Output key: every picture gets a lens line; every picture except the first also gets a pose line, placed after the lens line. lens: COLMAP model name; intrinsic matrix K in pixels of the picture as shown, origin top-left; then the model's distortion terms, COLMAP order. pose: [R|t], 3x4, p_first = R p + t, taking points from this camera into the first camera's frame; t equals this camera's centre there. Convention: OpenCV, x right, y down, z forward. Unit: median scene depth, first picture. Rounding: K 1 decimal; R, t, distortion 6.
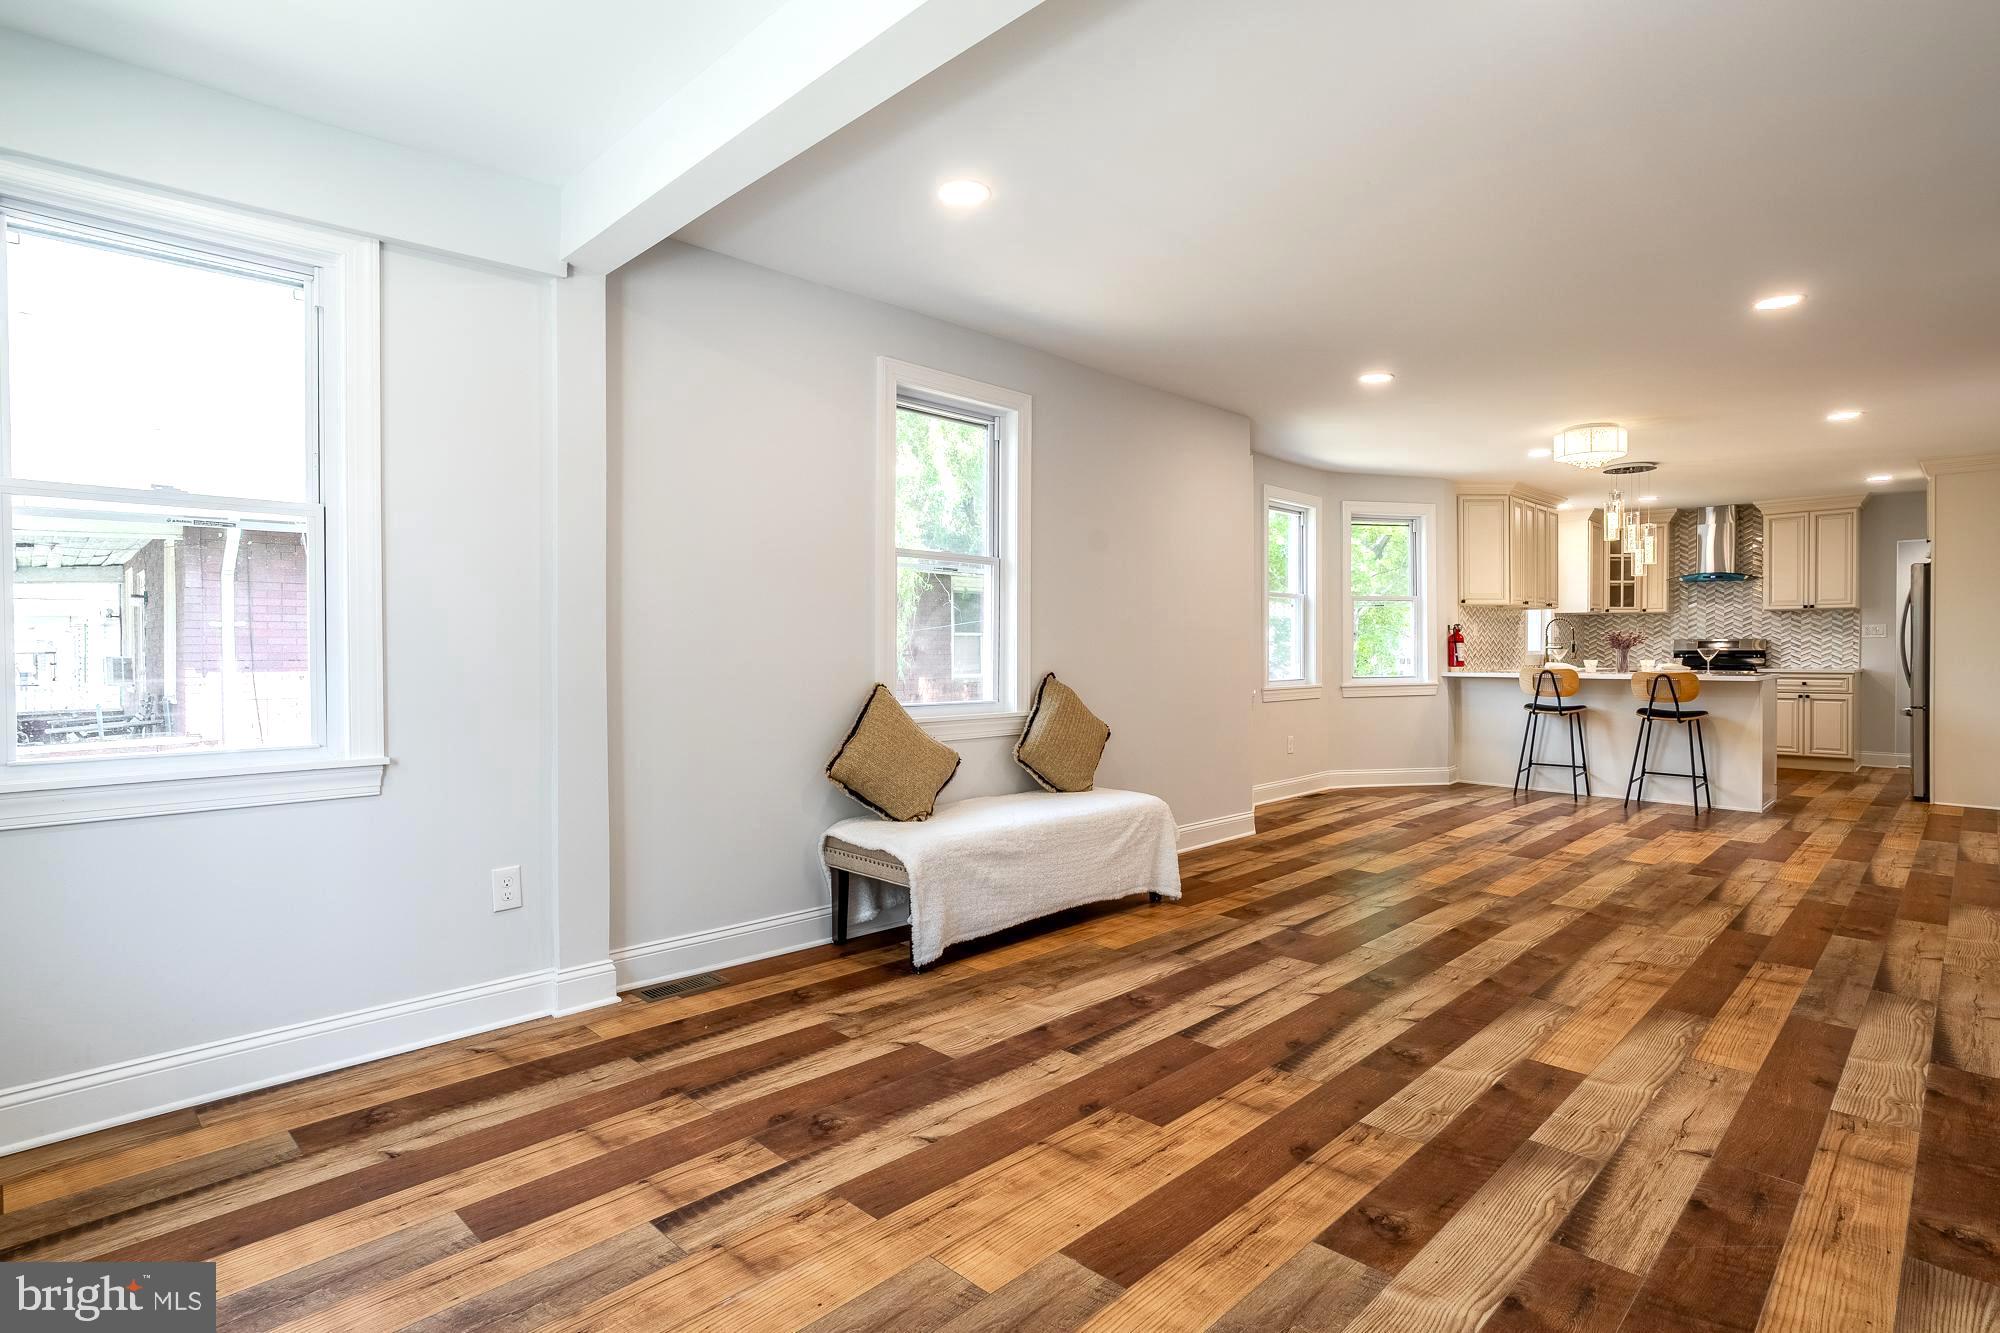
lens RADIAL K [[1014.0, 0, 1007.8], [0, 1014.0, 663.2], [0, 0, 1]] dist [-0.041409, 0.032400]
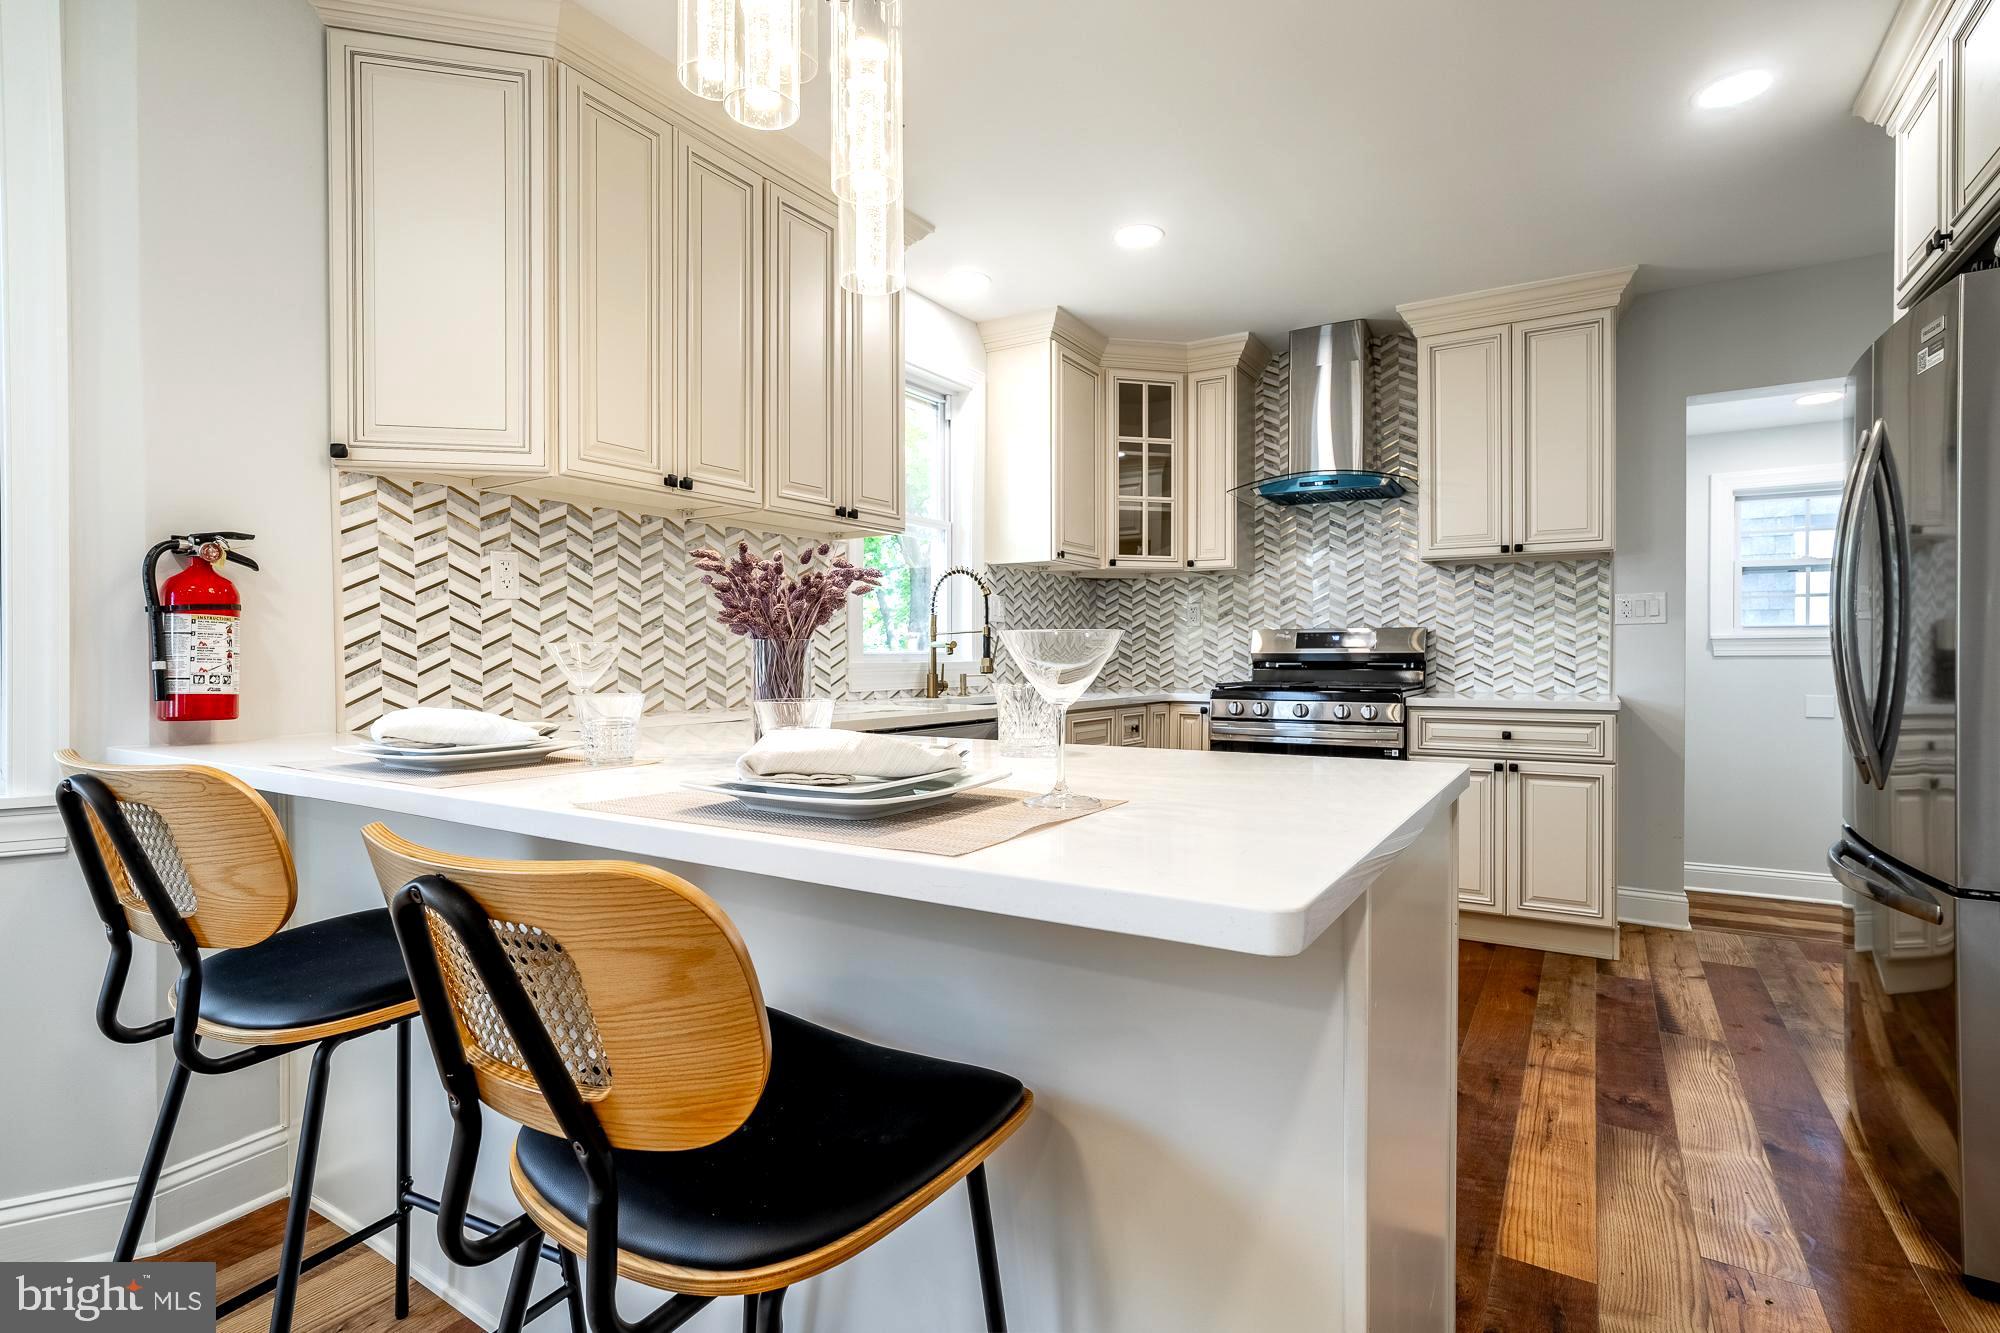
lens RADIAL K [[989.8, 0, 1000.0], [0, 989.8, 666.5], [0, 0, 1]] dist [-0.040895, 0.030684]
pose [[0.973360, -0.004256, 0.229242, 1.258624], [0.003074, 0.999980, 0.005510, -0.026083], [-0.229261, -0.004659, 0.973354, 1.644678]]
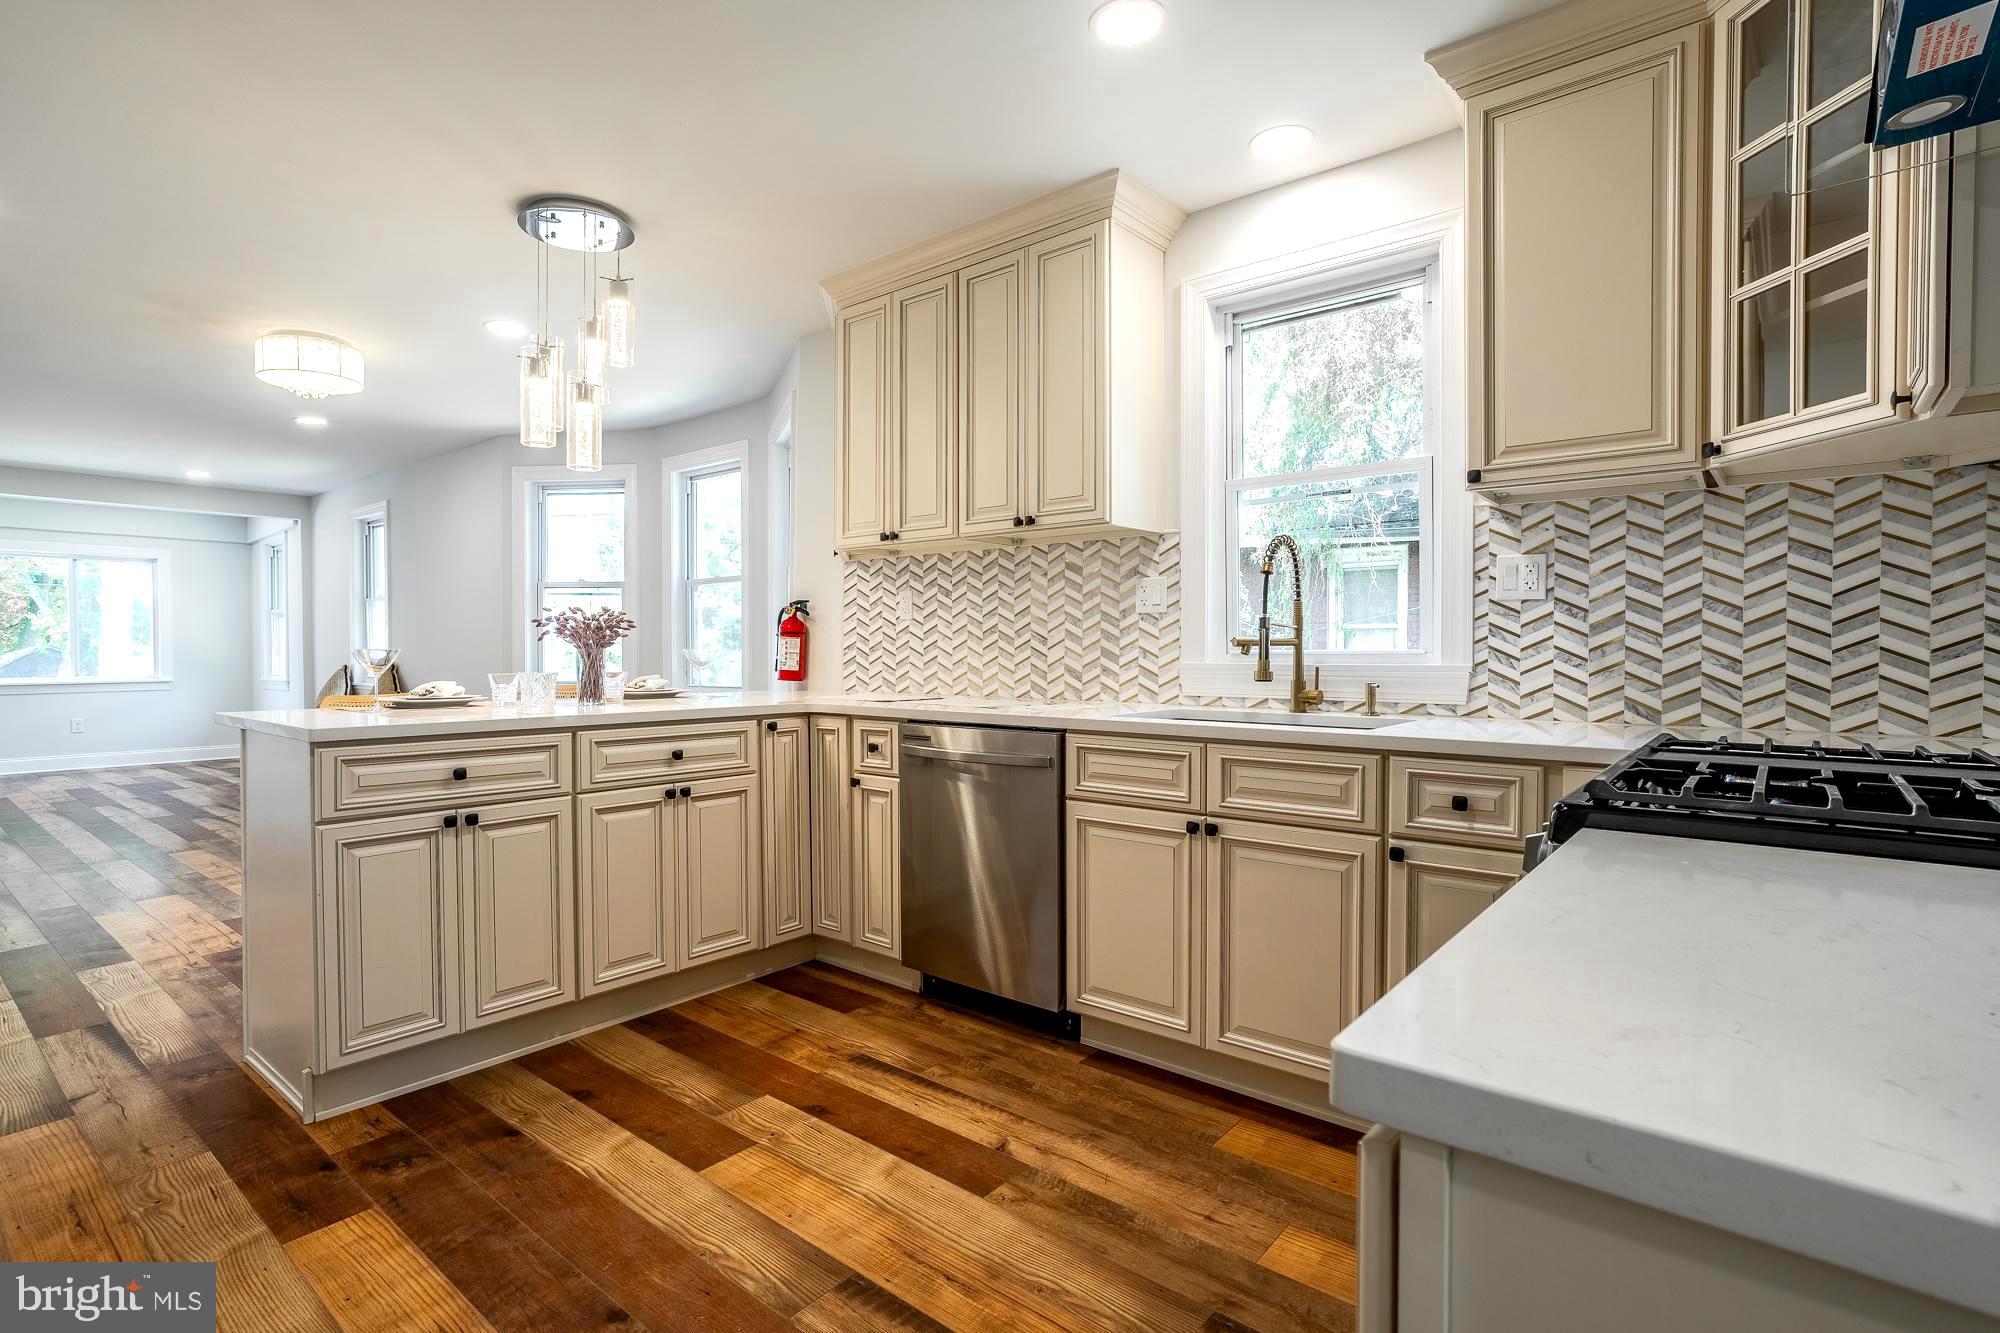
lens RADIAL K [[963.0, 0, 982.7], [0, 963.0, 672.2], [0, 0, 1]] dist [-0.044982, 0.025763]
pose [[0.077175, 0.022525, -0.996763, 2.158524], [-0.005564, 0.999739, 0.022161, -0.034641], [0.997002, 0.003835, 0.077281, 2.361887]]
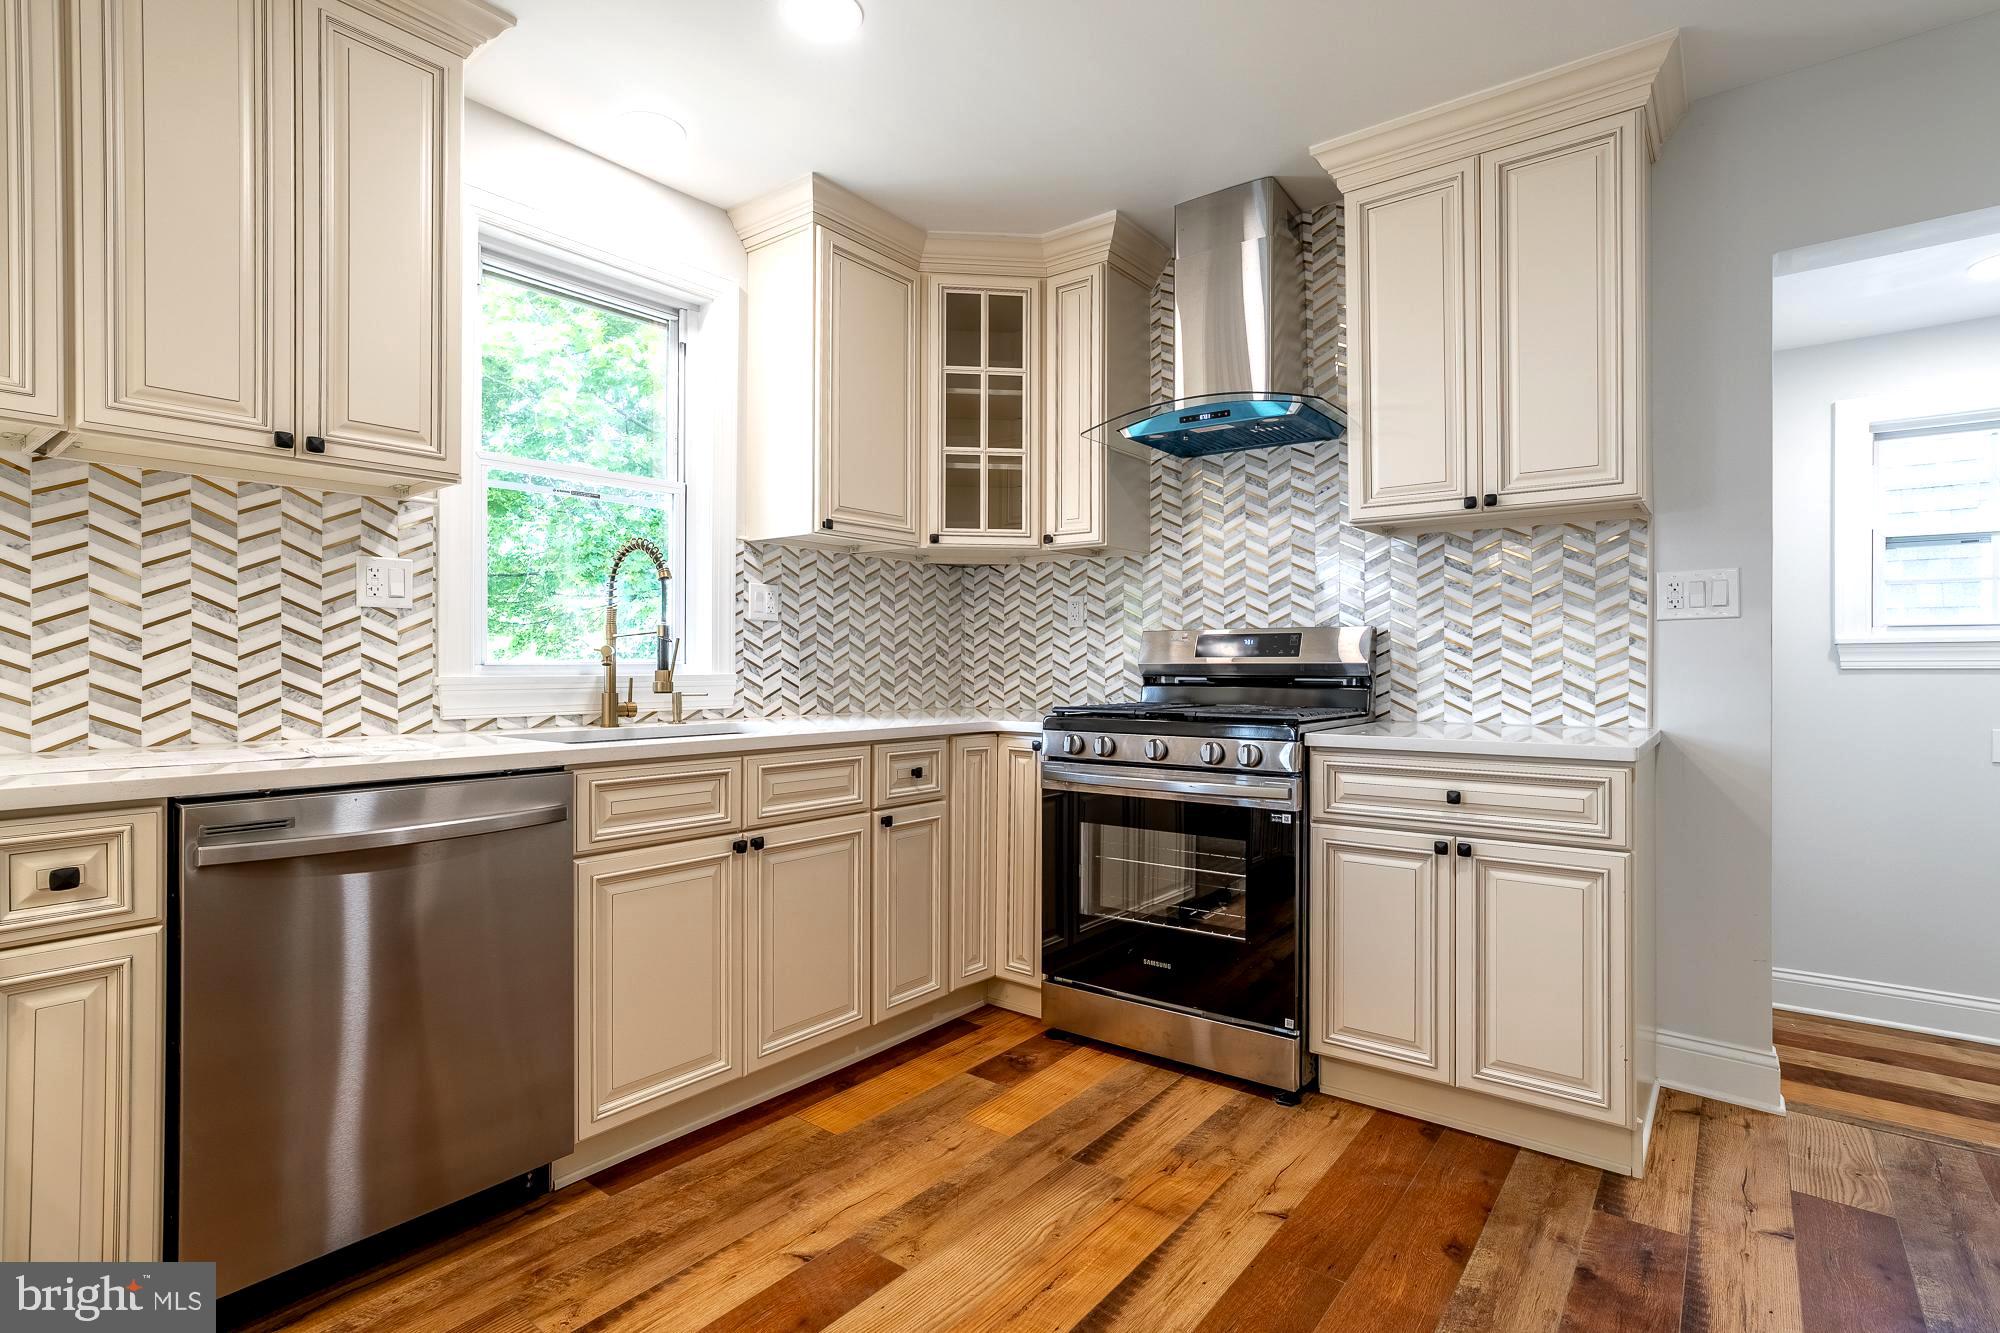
lens RADIAL K [[989.6, 0, 1002.4], [0, 989.6, 666.0], [0, 0, 1]] dist [-0.038403, 0.025441]
pose [[0.992326, -0.000121, 0.123646, 1.624000], [0.000711, 0.999989, -0.004730, -0.028864], [-0.123644, 0.004781, 0.992315, 1.913520]]
